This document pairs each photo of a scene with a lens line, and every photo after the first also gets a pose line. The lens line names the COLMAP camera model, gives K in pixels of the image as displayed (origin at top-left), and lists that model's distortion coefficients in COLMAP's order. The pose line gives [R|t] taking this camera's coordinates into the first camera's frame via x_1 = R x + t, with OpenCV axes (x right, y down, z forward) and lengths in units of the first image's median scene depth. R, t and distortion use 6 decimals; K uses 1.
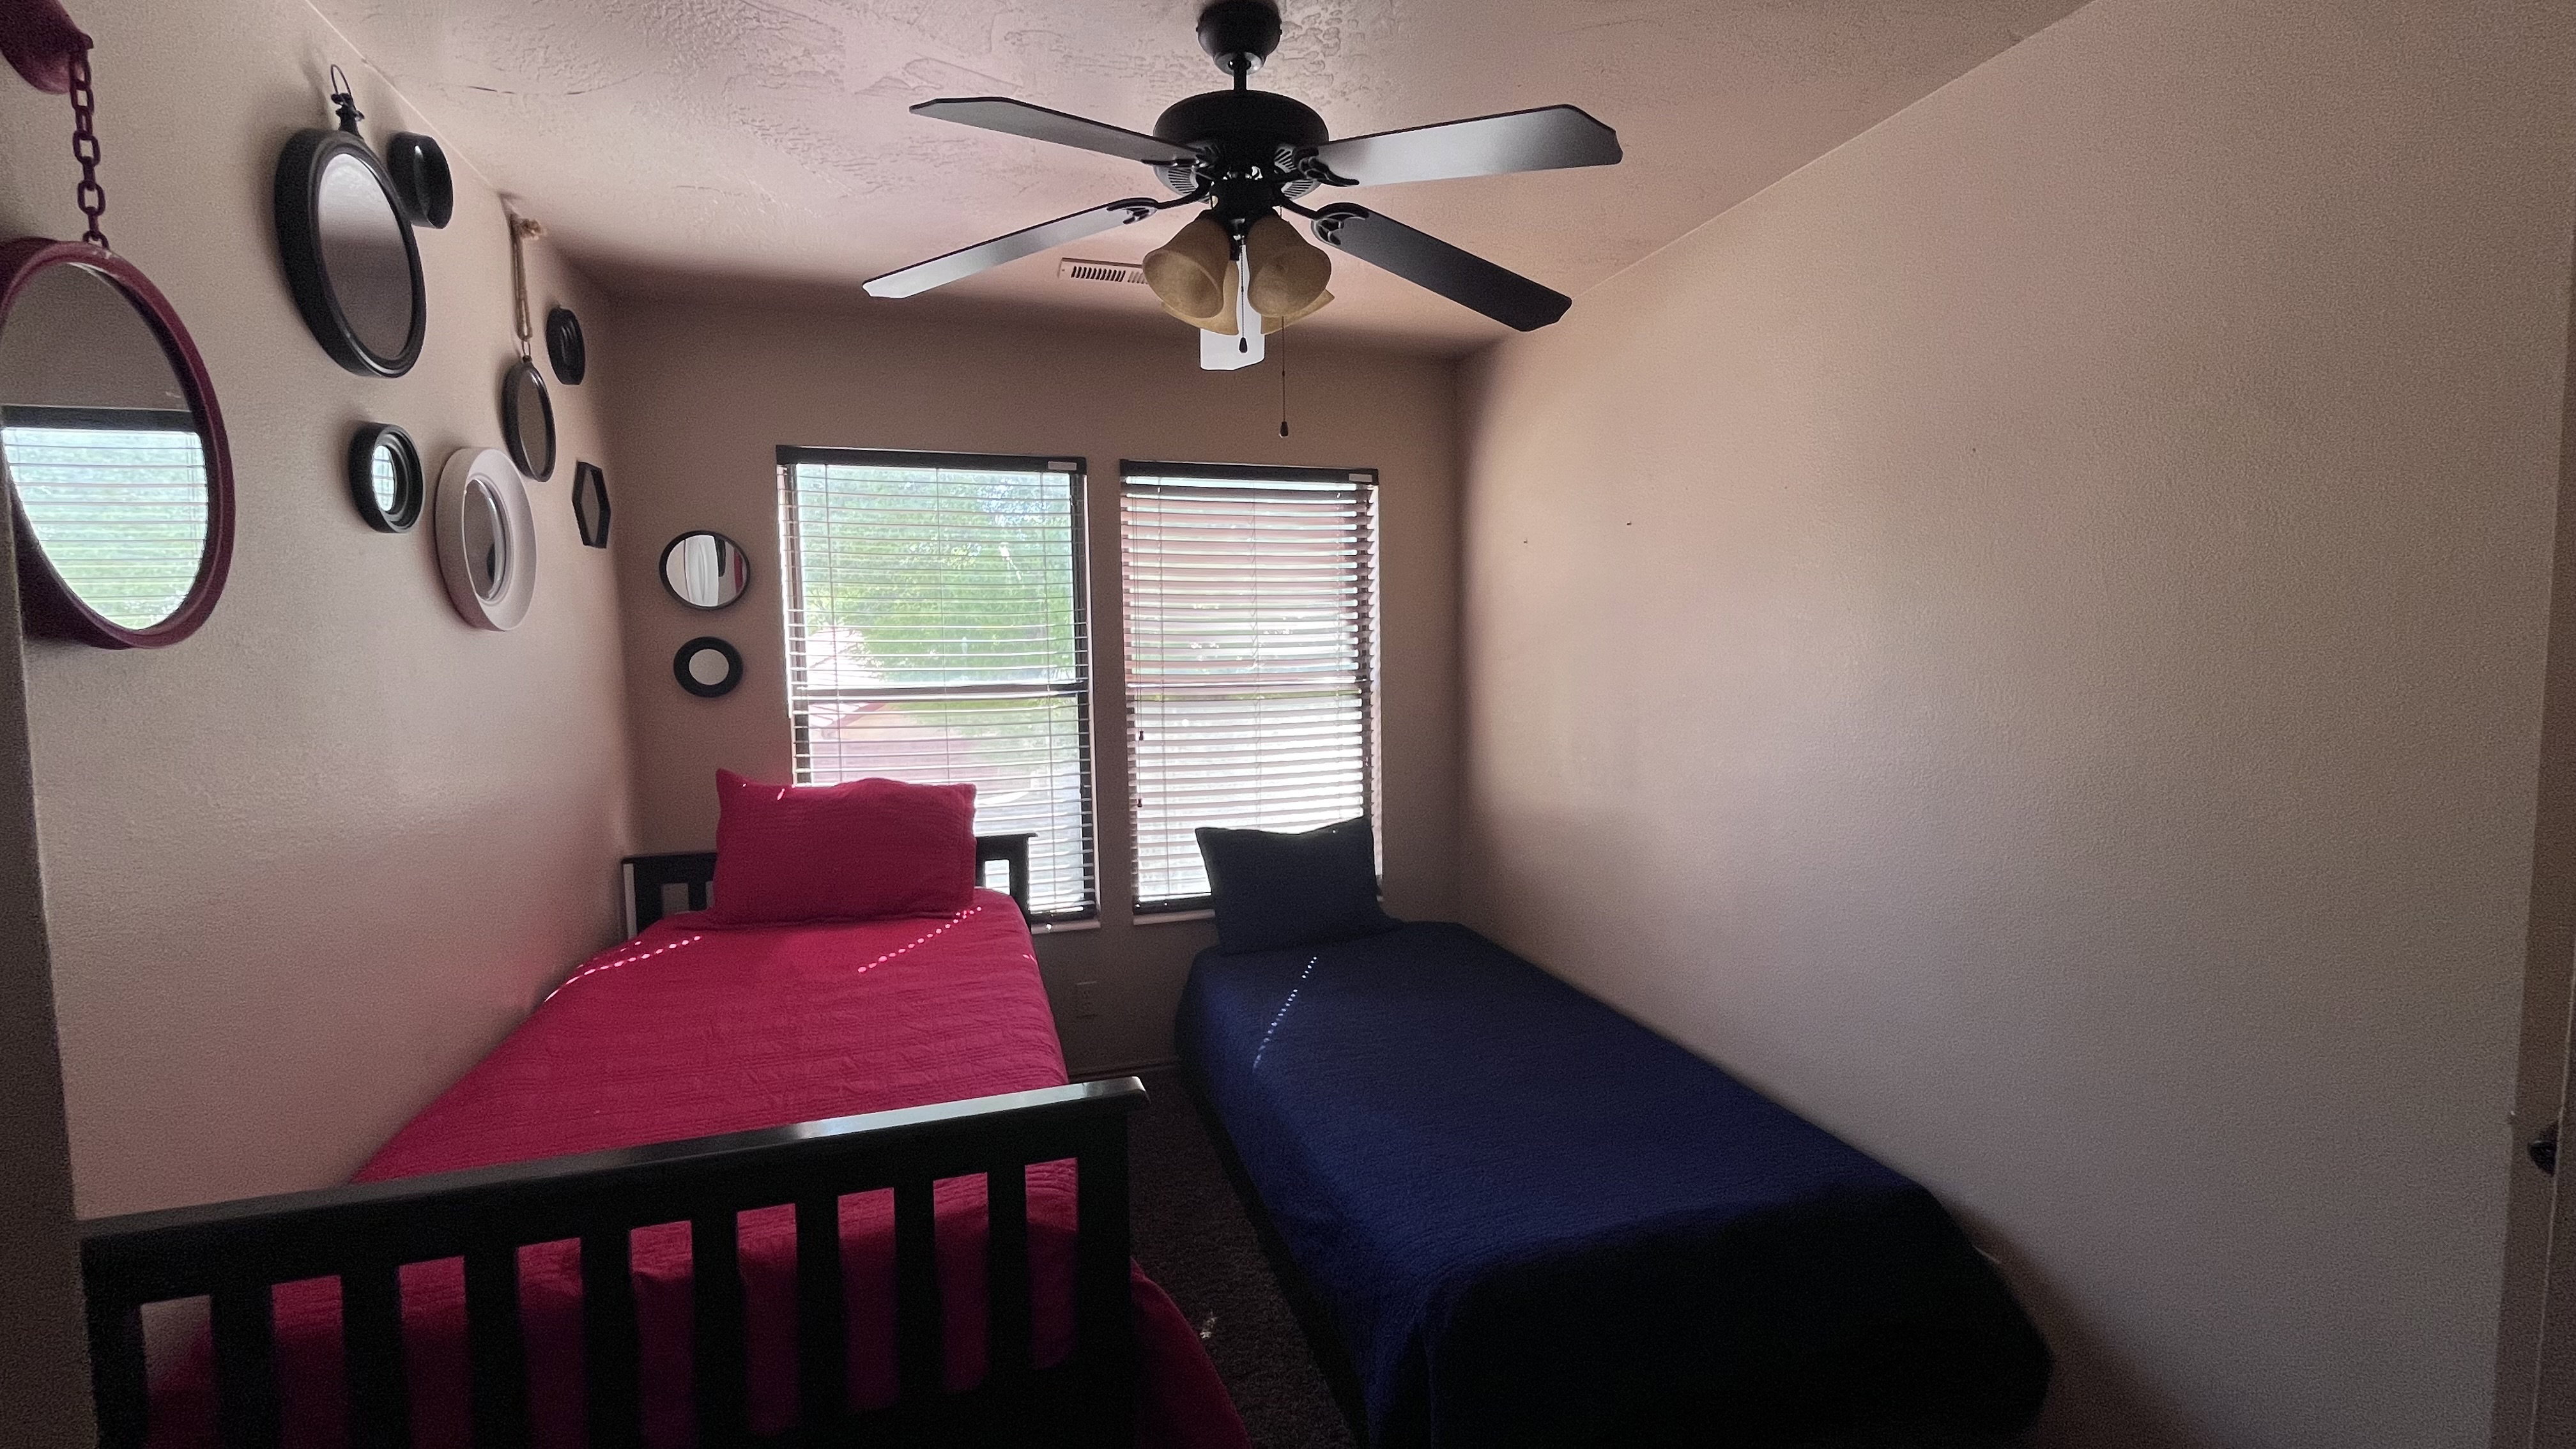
lens RADIAL K [[1036.3, 0, 1278.6], [0, 1036.3, 720.9], [0, 0, 1]] dist [-0.000205, 0.000246]
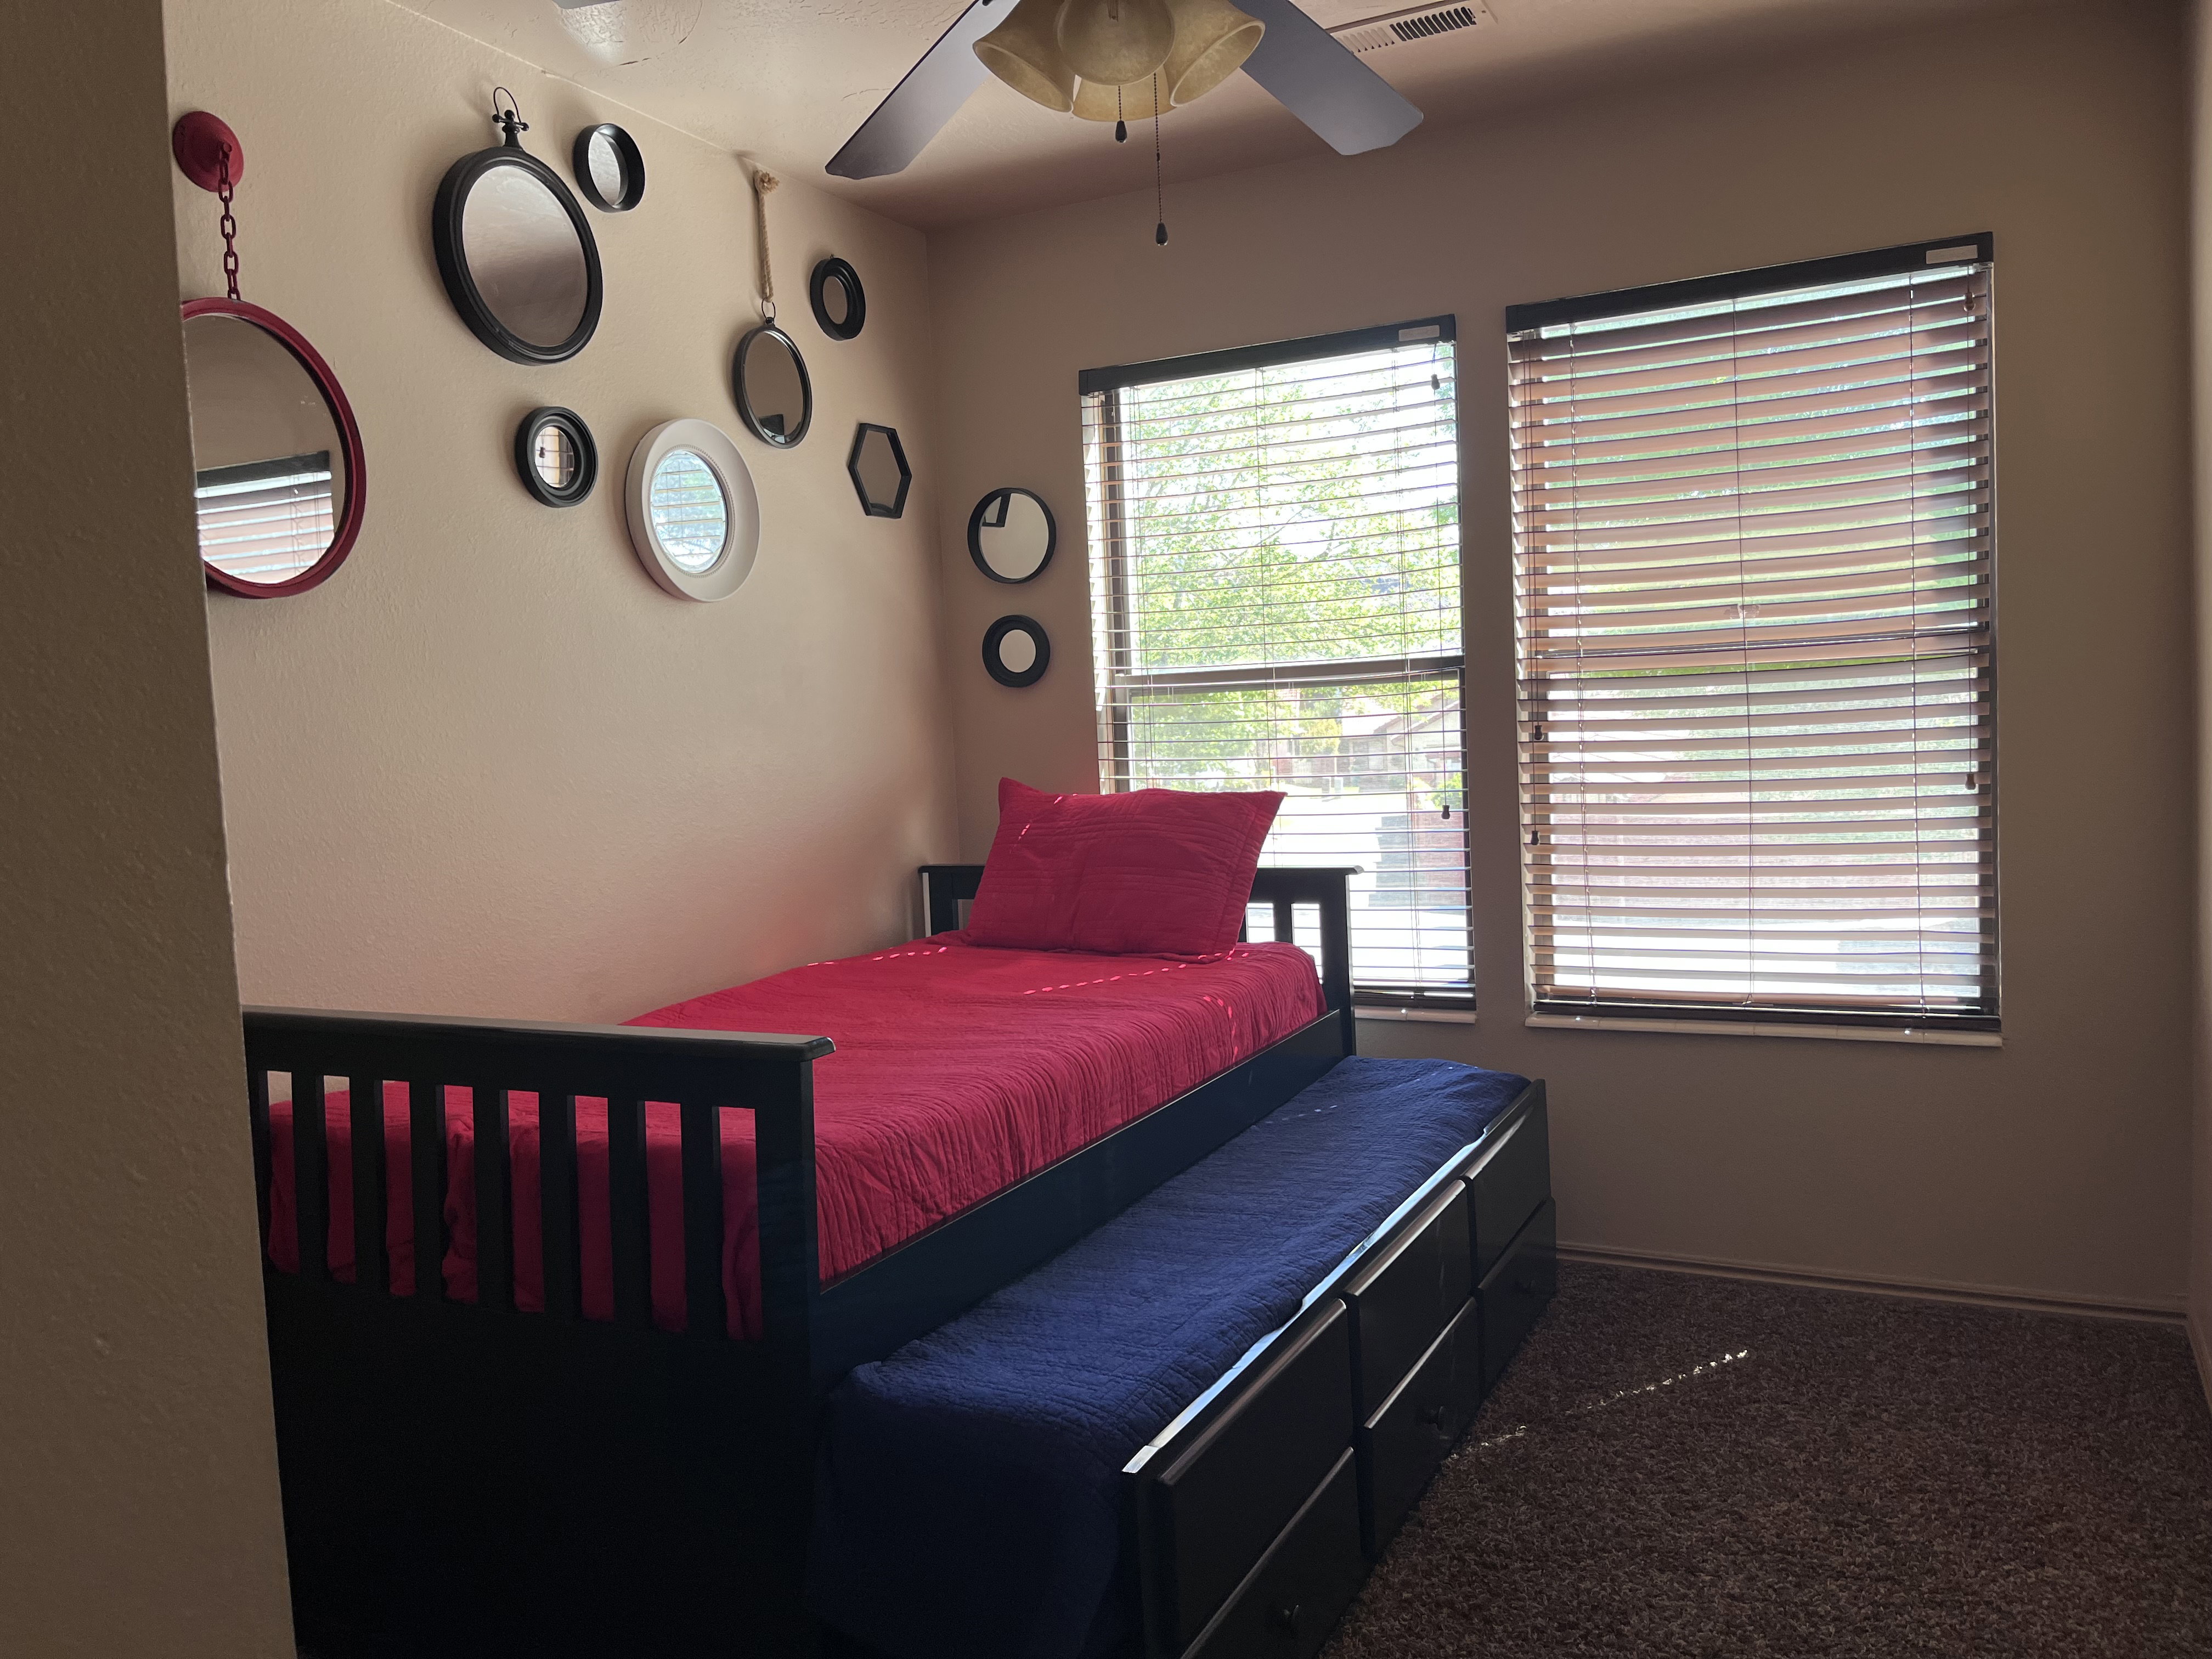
lens RADIAL K [[1675.5, 0, 1105.6], [0, 1675.5, 832.2], [0, 0, 1]] dist [0.035763, -0.009641]
pose [[0.722041, 0.030246, -0.691189, 0.500595], [-0.016359, 0.999511, 0.026649, 0.065867], [0.691657, -0.007934, 0.722183, 0.073189]]
